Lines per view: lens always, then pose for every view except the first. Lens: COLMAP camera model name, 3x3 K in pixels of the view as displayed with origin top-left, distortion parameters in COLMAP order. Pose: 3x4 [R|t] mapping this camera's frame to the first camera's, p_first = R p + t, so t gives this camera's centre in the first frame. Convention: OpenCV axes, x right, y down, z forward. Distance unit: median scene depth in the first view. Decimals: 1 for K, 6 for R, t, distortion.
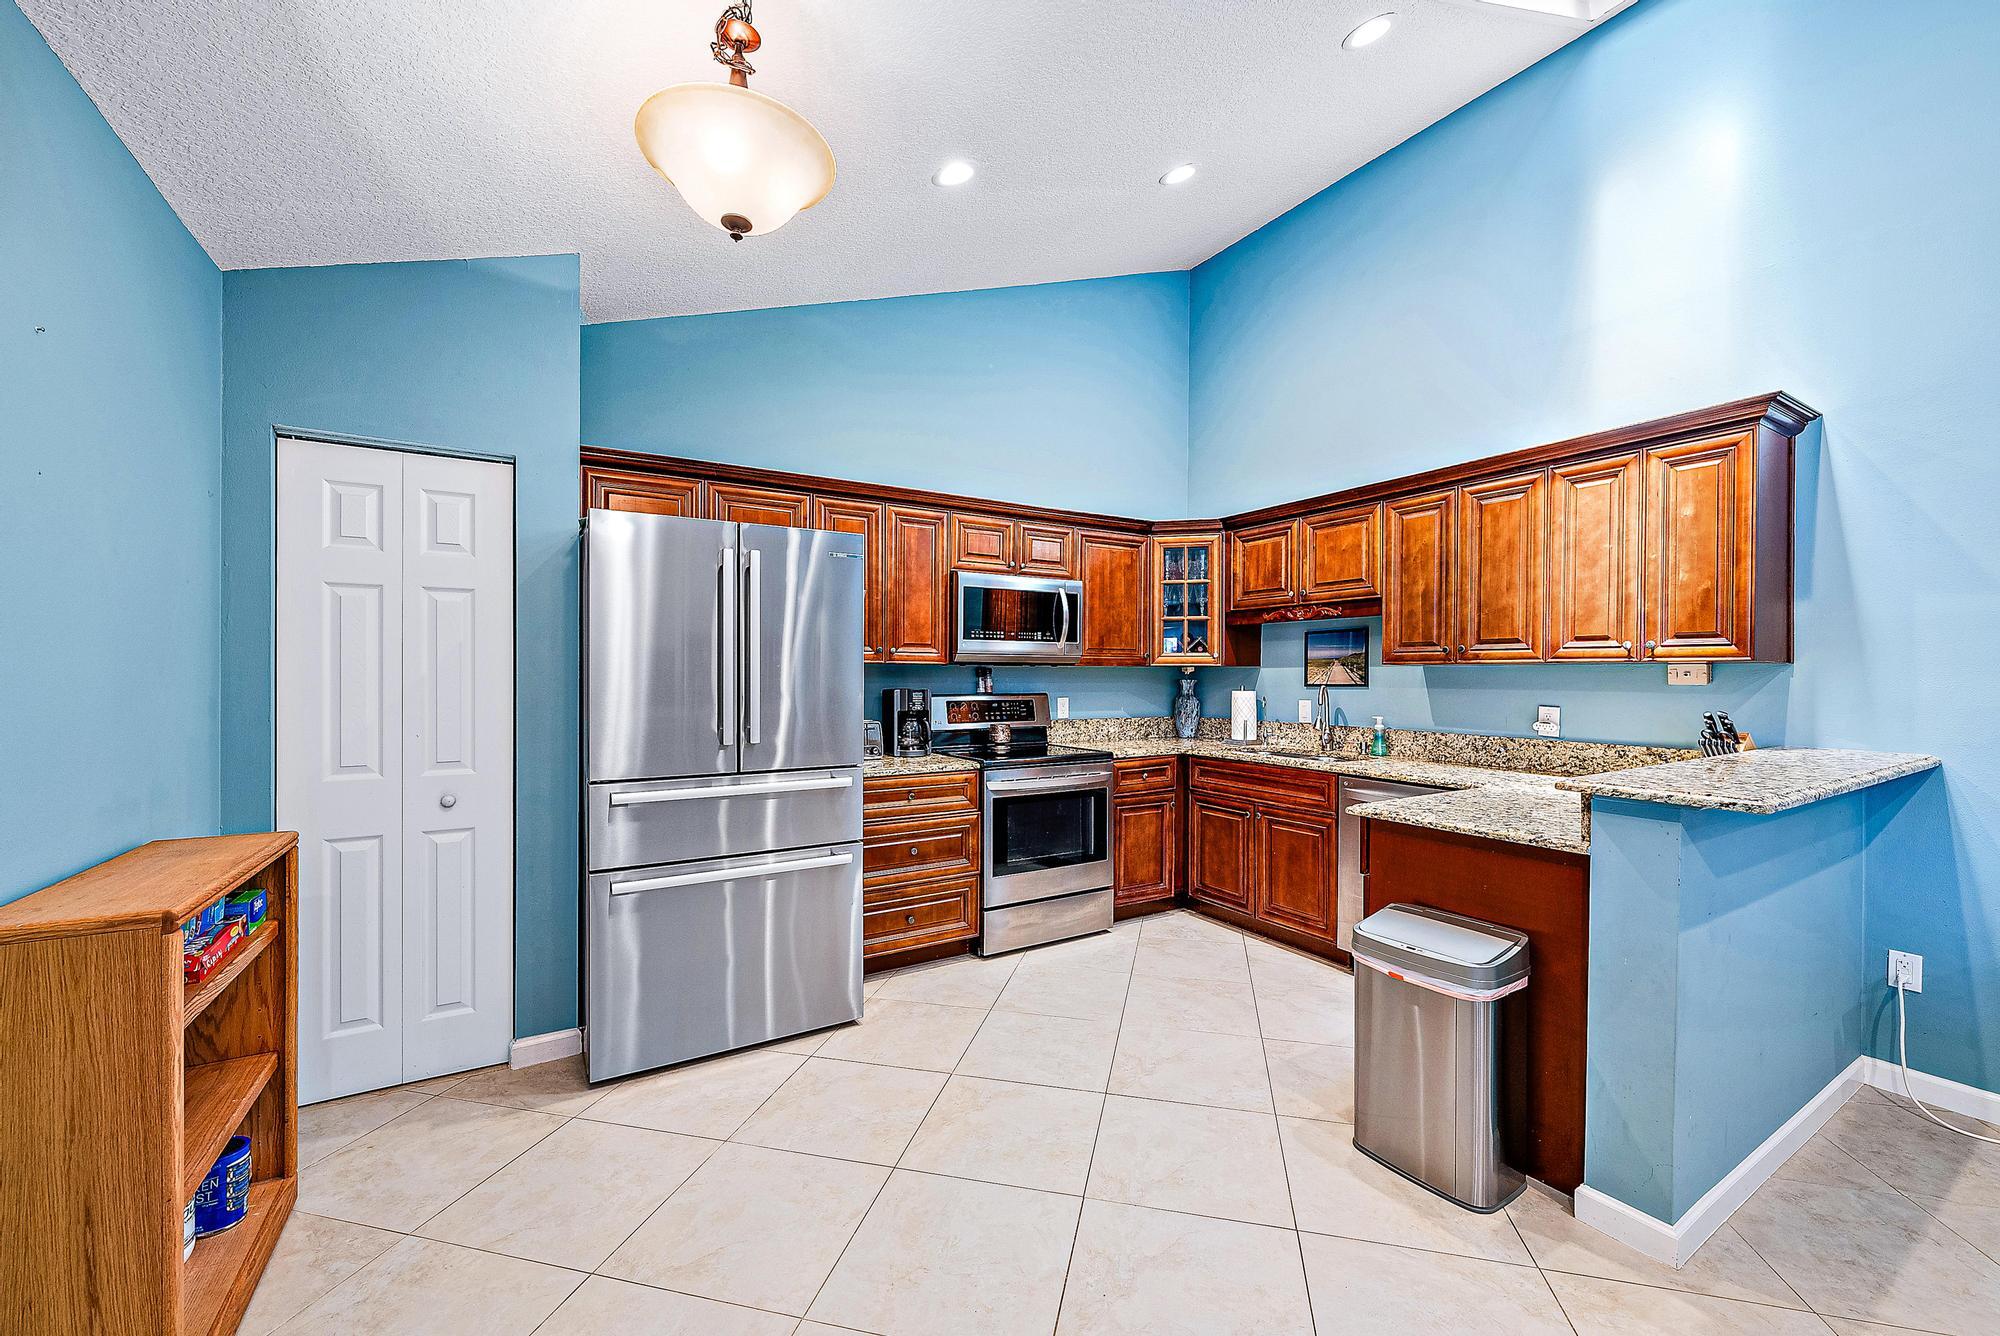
lens RADIAL K [[784.2, 0, 1011.6], [0, 784.2, 680.5], [0, 0, 1]] dist [-0.004941, 0.000221]
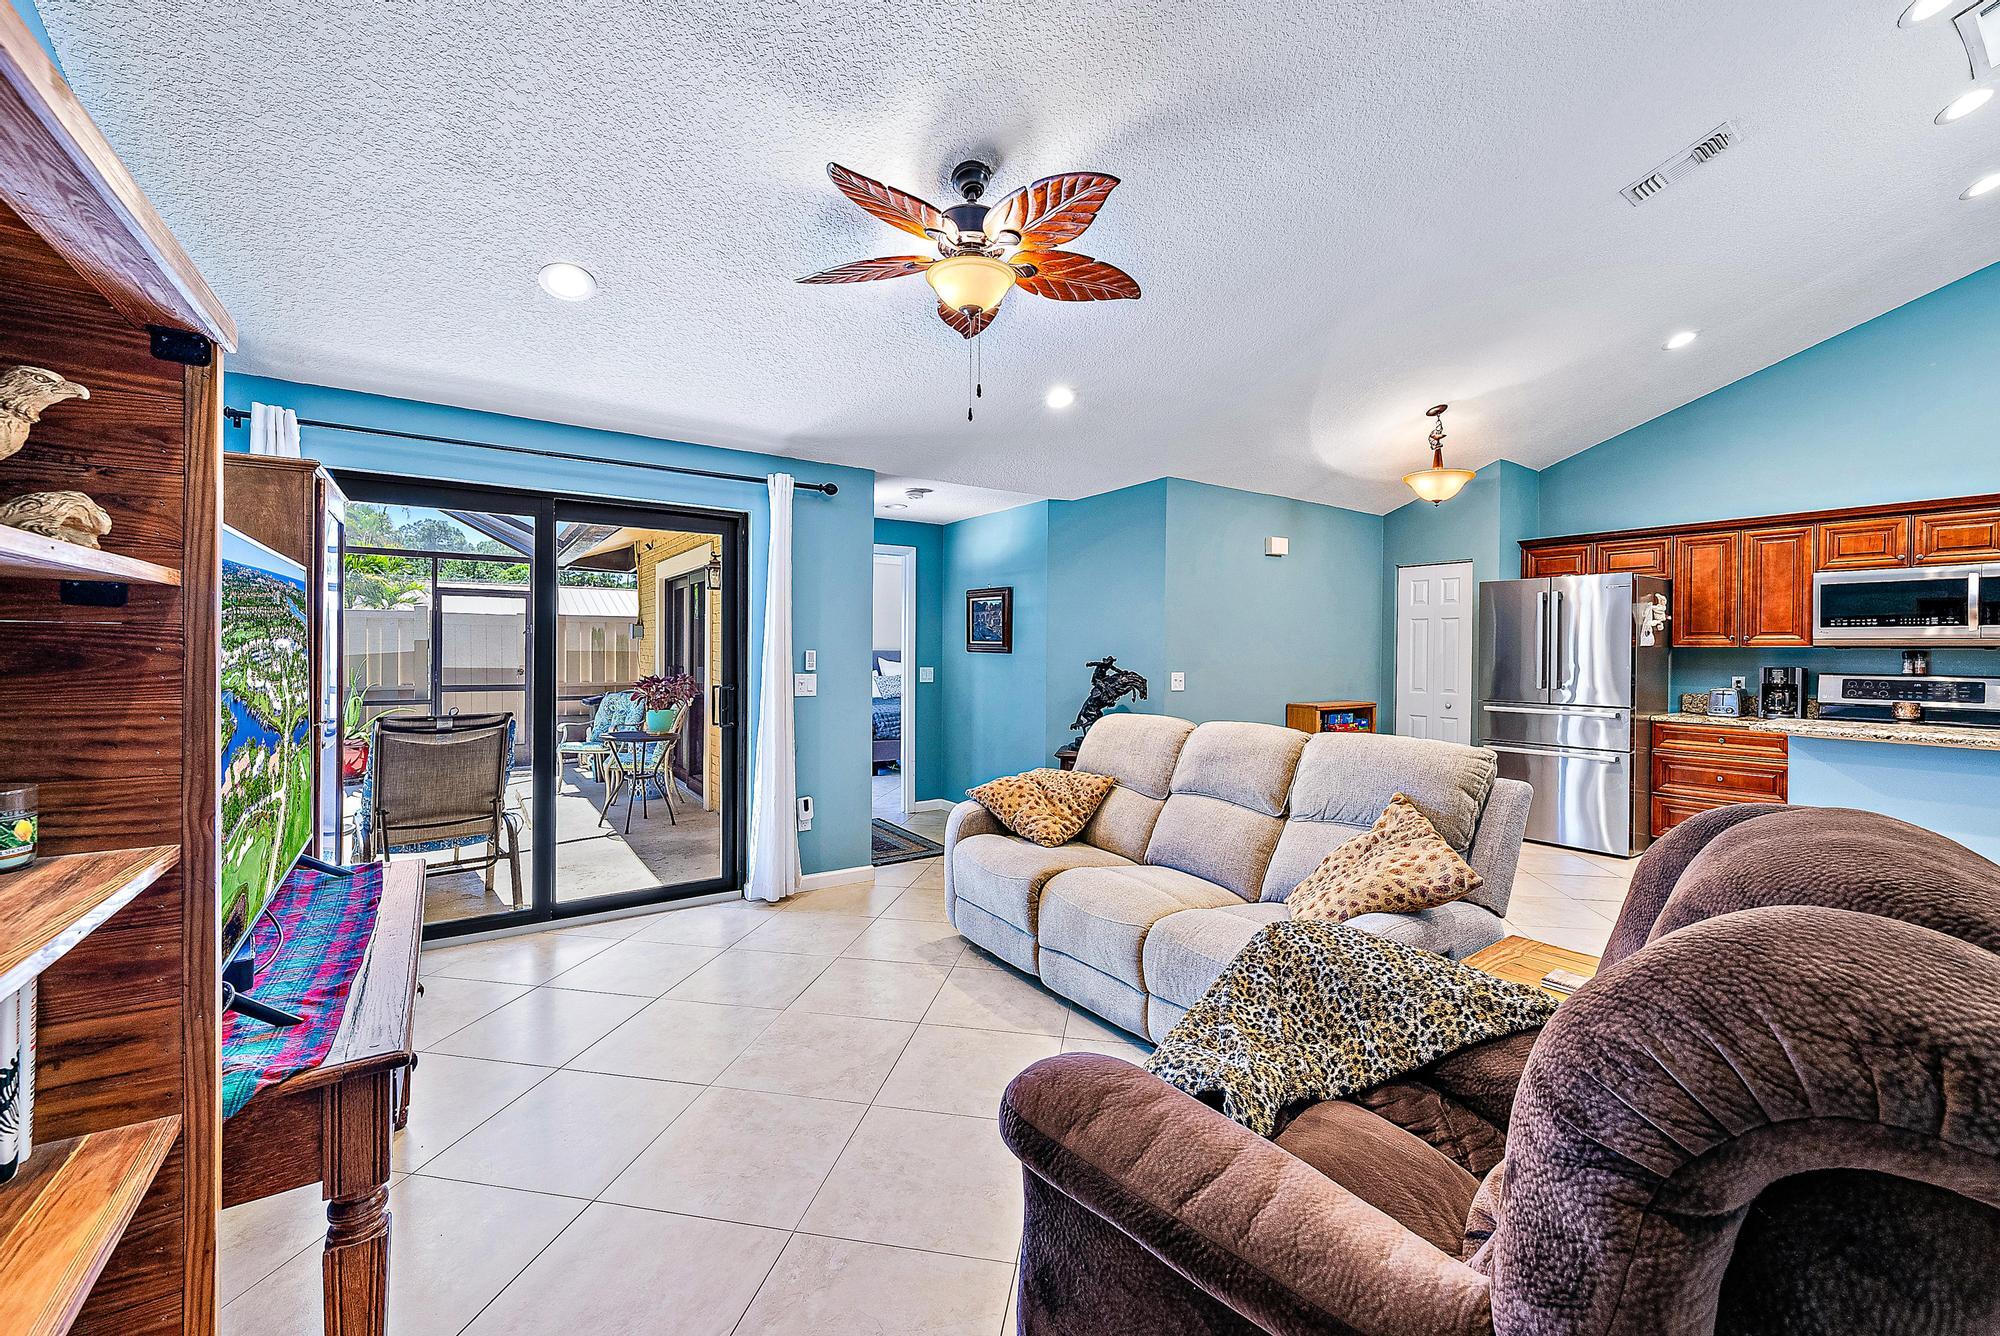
lens RADIAL K [[784.2, 0, 996.4], [0, 784.2, 657.9], [0, 0, 1]] dist [-0.004941, 0.000221]
pose [[0.051147, 0.009090, -0.998650, 1.097032], [-0.015993, 0.999838, 0.008281, 0.005459], [0.998563, 0.015548, 0.051284, -0.352598]]
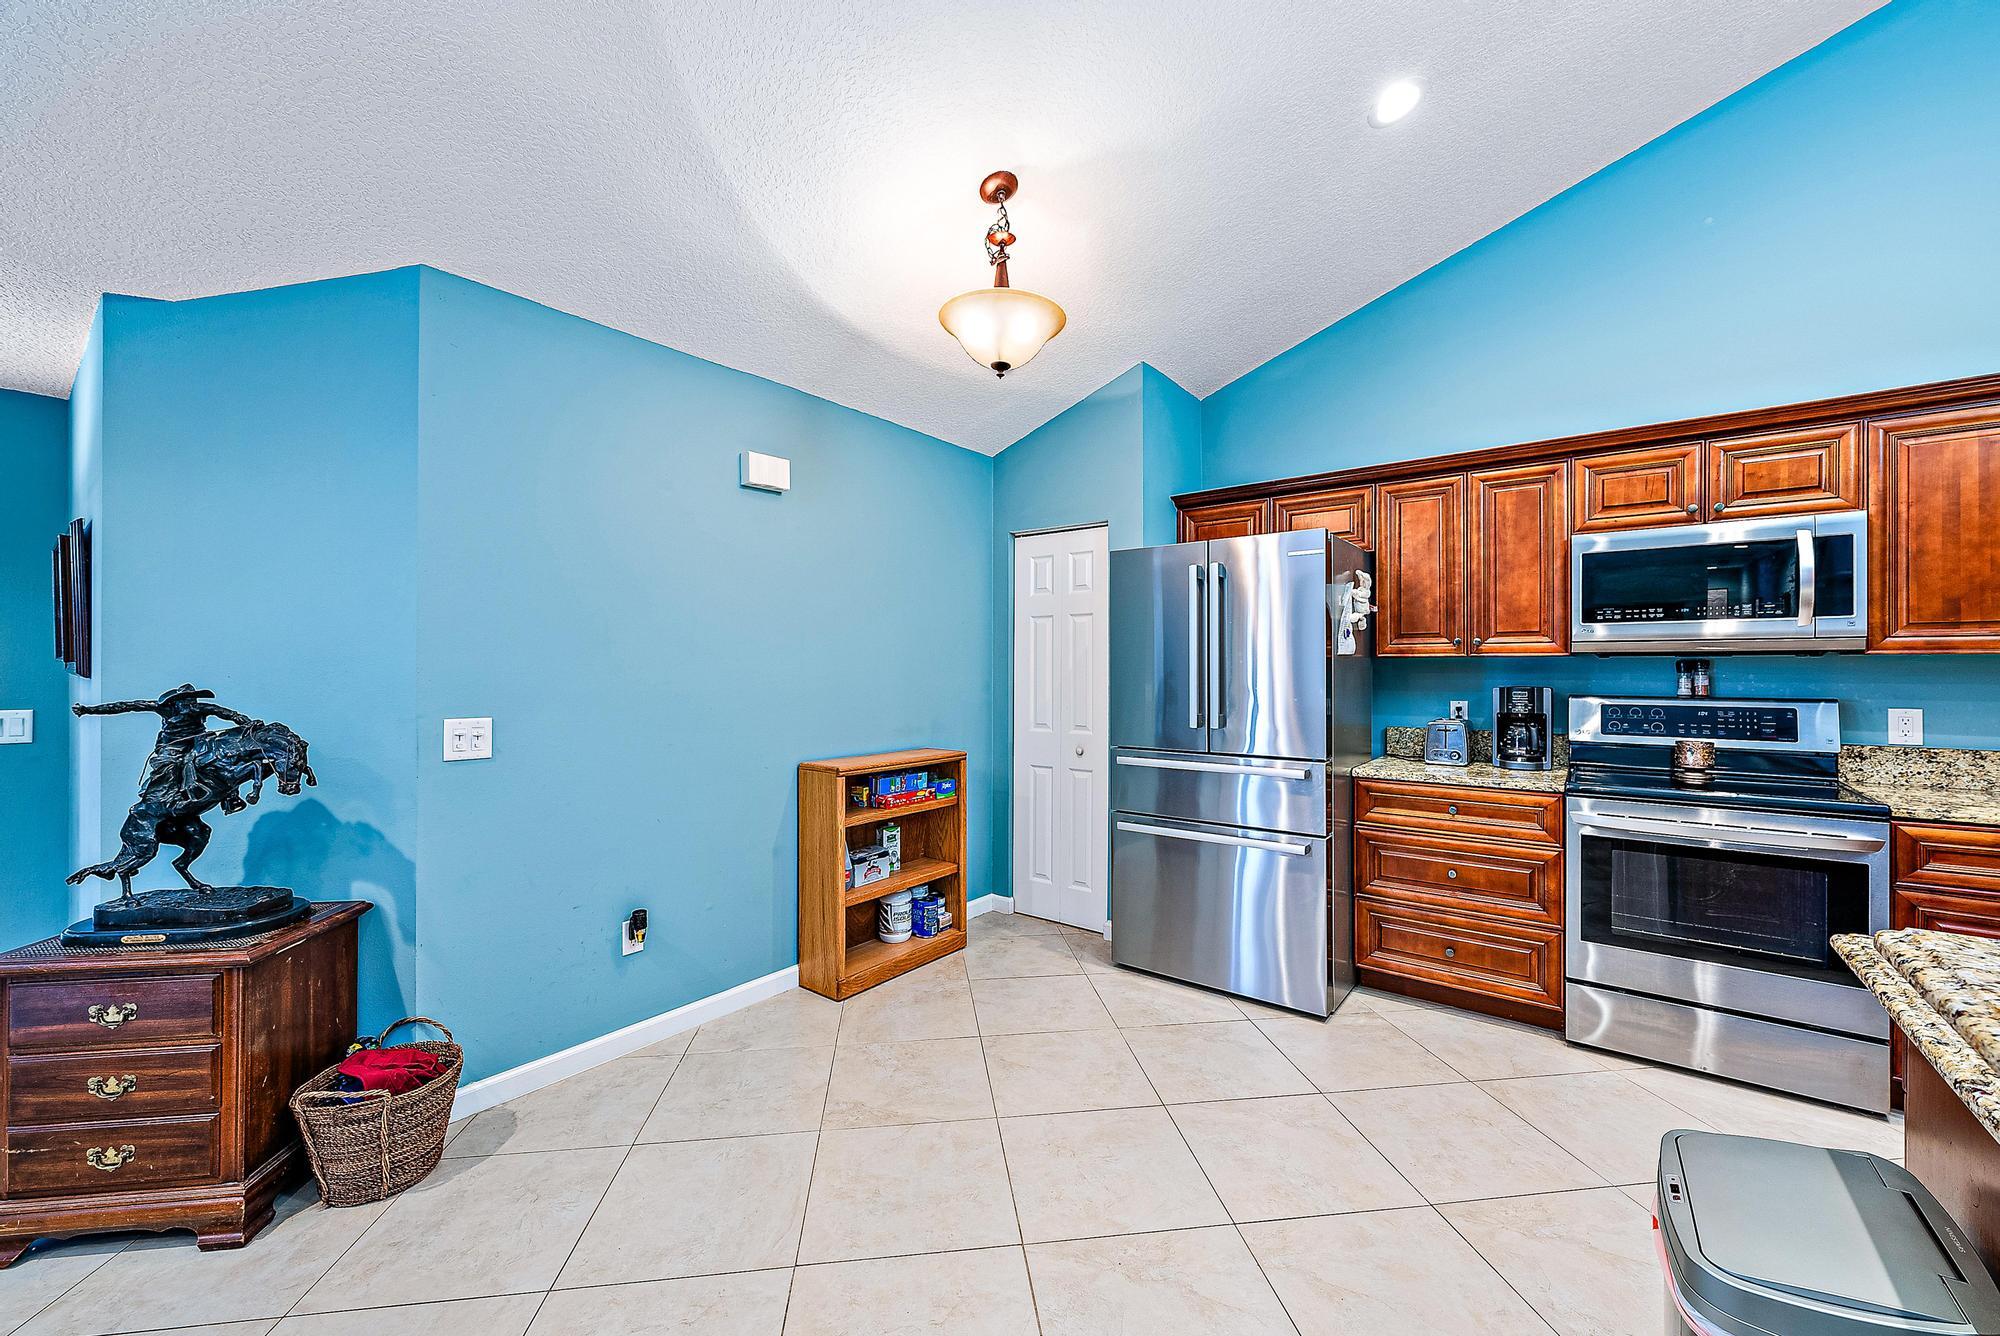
lens RADIAL K [[784.2, 0, 986.1], [0, 784.2, 667.8], [0, 0, 1]] dist [-0.004941, 0.000221]
pose [[0.341664, -0.002034, -0.939820, 0.455866], [-0.006888, 0.999965, -0.004668, -0.001758], [0.939797, 0.008068, 0.341638, 0.197412]]
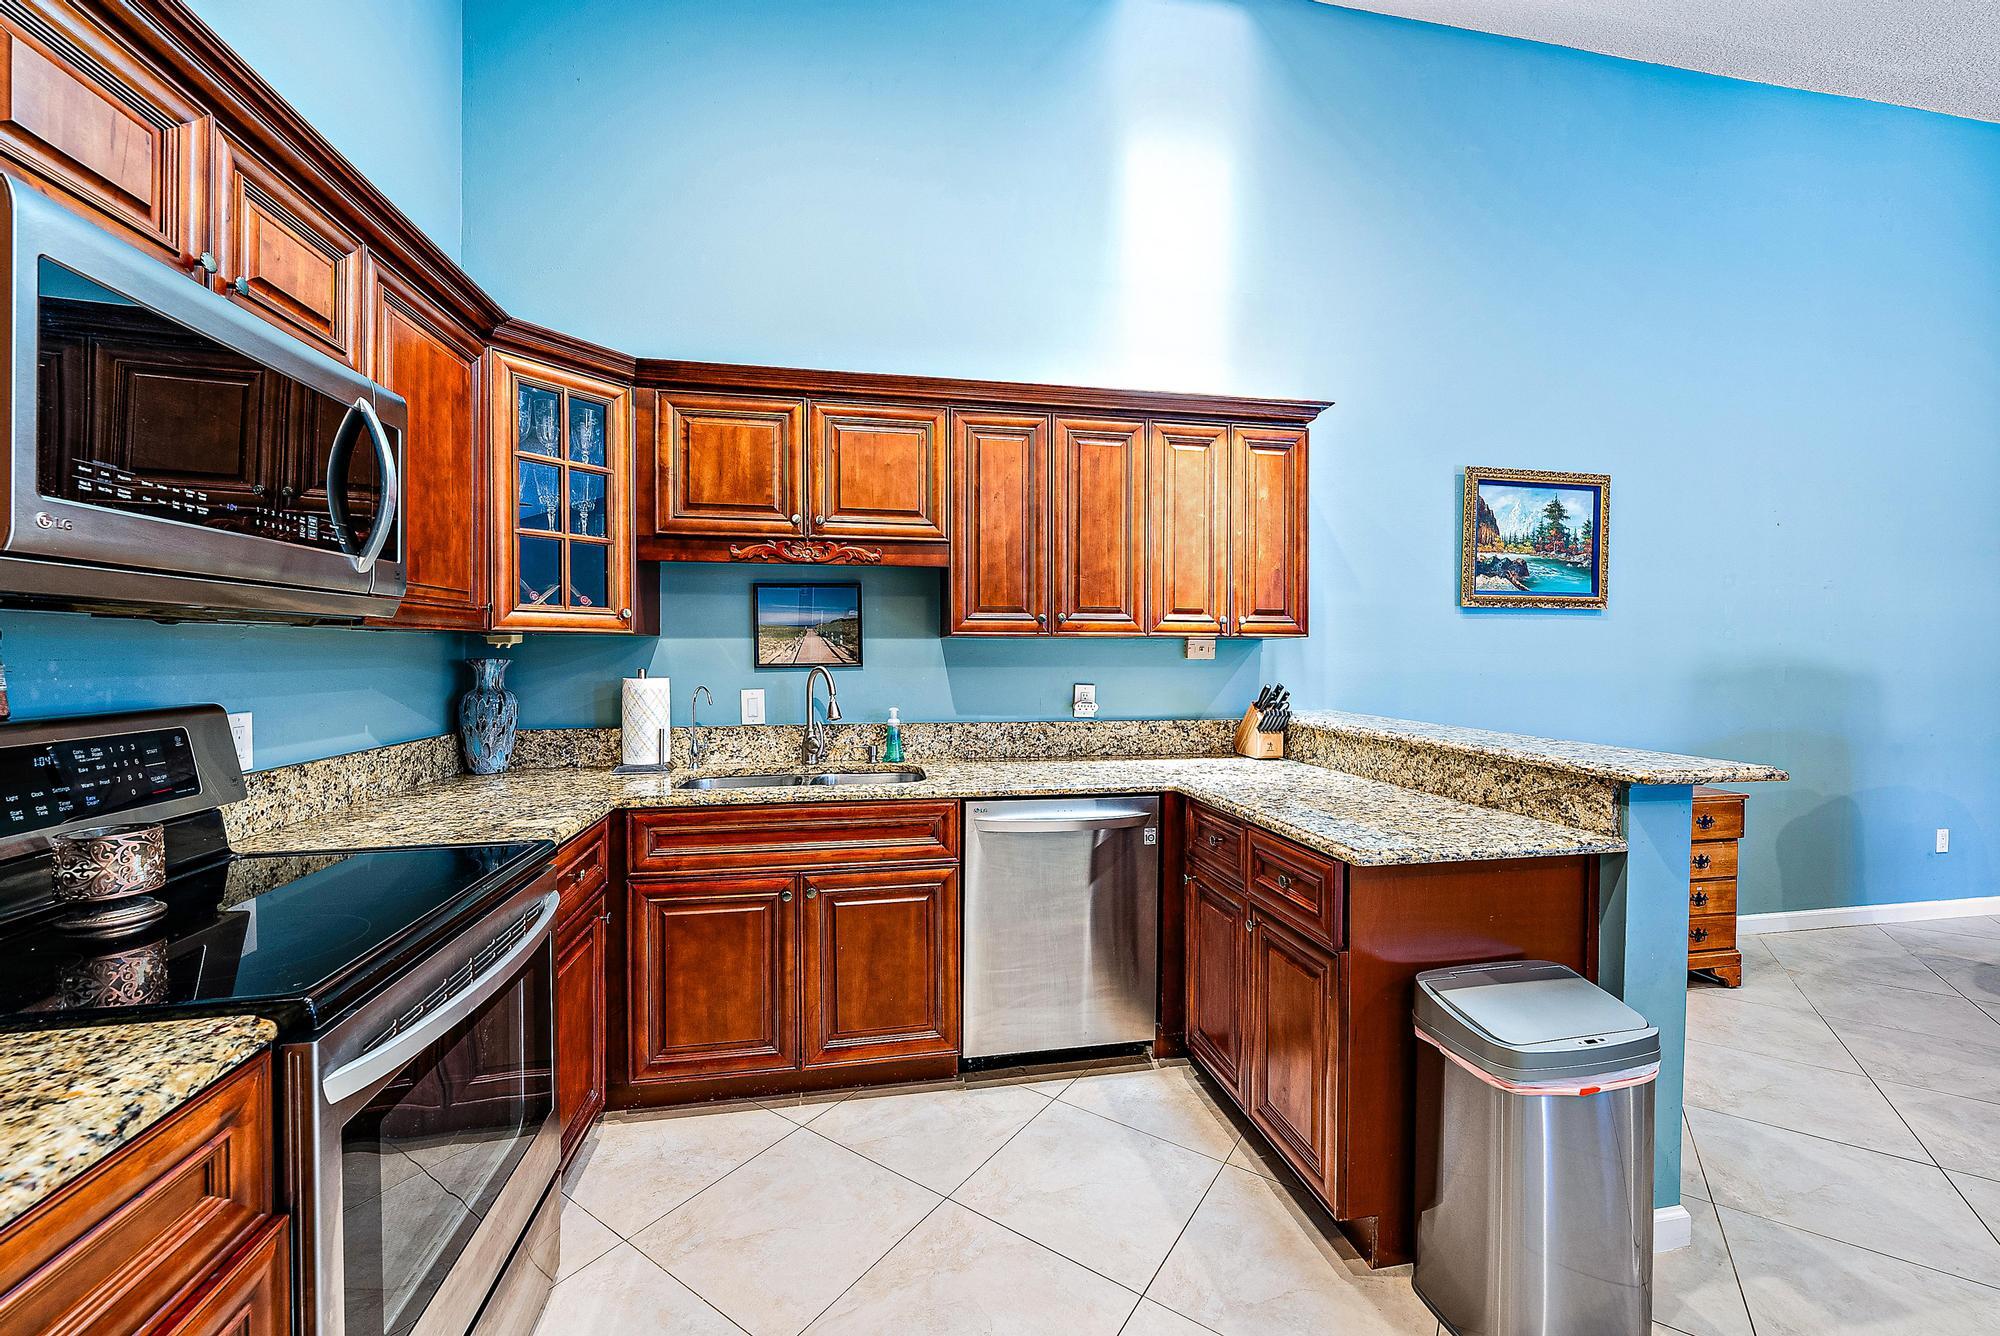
lens RADIAL K [[784.2, 0, 1001.2], [0, 784.2, 663.3], [0, 0, 1]] dist [-0.004941, 0.000221]
pose [[0.355416, -0.017448, 0.934545, -0.173394], [0.005943, 0.999848, 0.016406, -0.006107], [-0.934689, -0.000277, 0.355465, 0.665248]]
